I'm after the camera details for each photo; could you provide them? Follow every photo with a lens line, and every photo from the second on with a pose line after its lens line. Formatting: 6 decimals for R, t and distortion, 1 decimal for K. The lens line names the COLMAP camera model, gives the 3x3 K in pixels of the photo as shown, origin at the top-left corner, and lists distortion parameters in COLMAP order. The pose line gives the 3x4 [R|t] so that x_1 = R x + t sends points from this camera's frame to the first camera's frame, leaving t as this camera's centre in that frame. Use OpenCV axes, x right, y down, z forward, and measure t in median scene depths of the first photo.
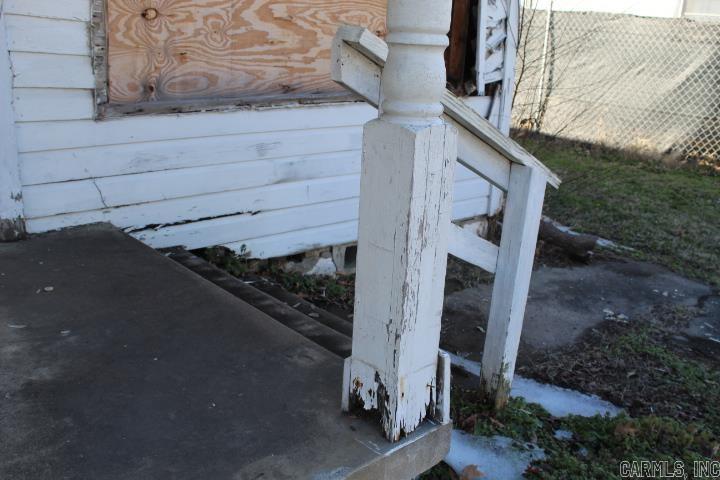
lens RADIAL K [[711.6, 0, 360.0], [0, 711.6, 240.0], [0, 0, 1]] dist [-0.082505, -0.002774]
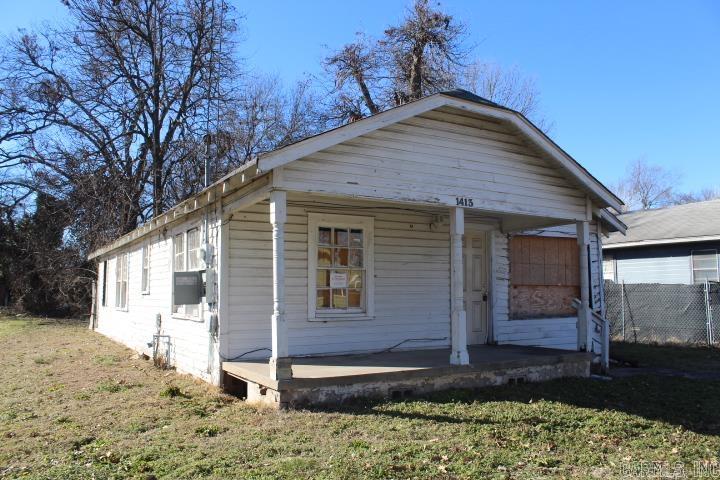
lens RADIAL K [[606.4, 0, 360.0], [0, 606.4, 240.0], [0, 0, 1]] dist [-0.167196, 0.139272]
pose [[0.978170, -0.062693, -0.198123, -0.425320], [-0.016148, 0.927591, -0.373248, 0.666122], [0.207177, 0.368300, 0.906329, -2.394268]]
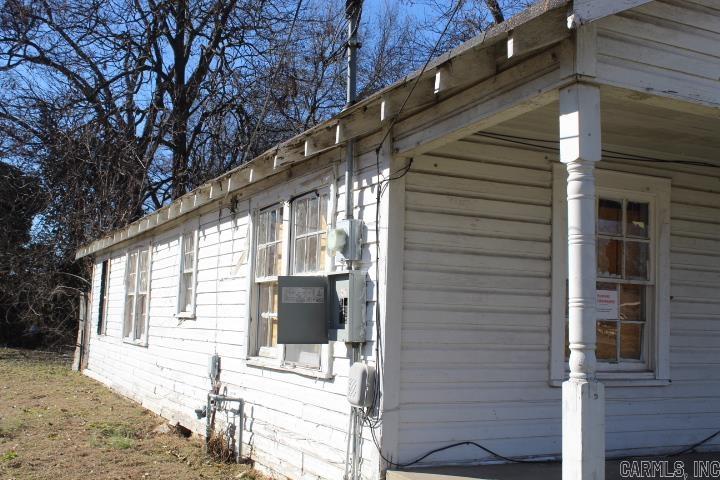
lens RADIAL K [[875.1, 0, 360.0], [0, 875.1, 240.0], [0, 0, 1]] dist [-0.075220, -0.019533]
pose [[0.953838, -0.037104, -0.298022, -1.006879], [-0.081216, 0.923496, -0.374913, 0.453991], [0.289132, 0.381810, 0.877851, -1.778684]]
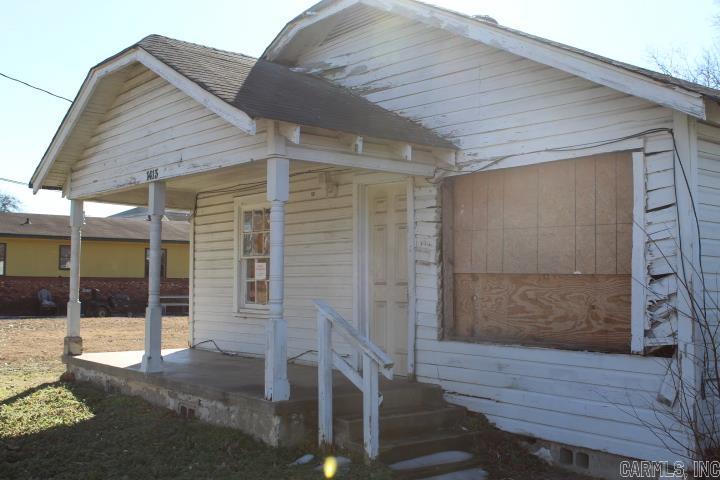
lens RADIAL K [[875.1, 0, 360.0], [0, 875.1, 240.0], [0, 0, 1]] dist [-0.075220, -0.019533]
pose [[-0.107305, -0.092161, -0.989945, 2.197075], [-0.296367, 0.953394, -0.056634, -0.207255], [0.949027, 0.287310, -0.129618, 0.851068]]
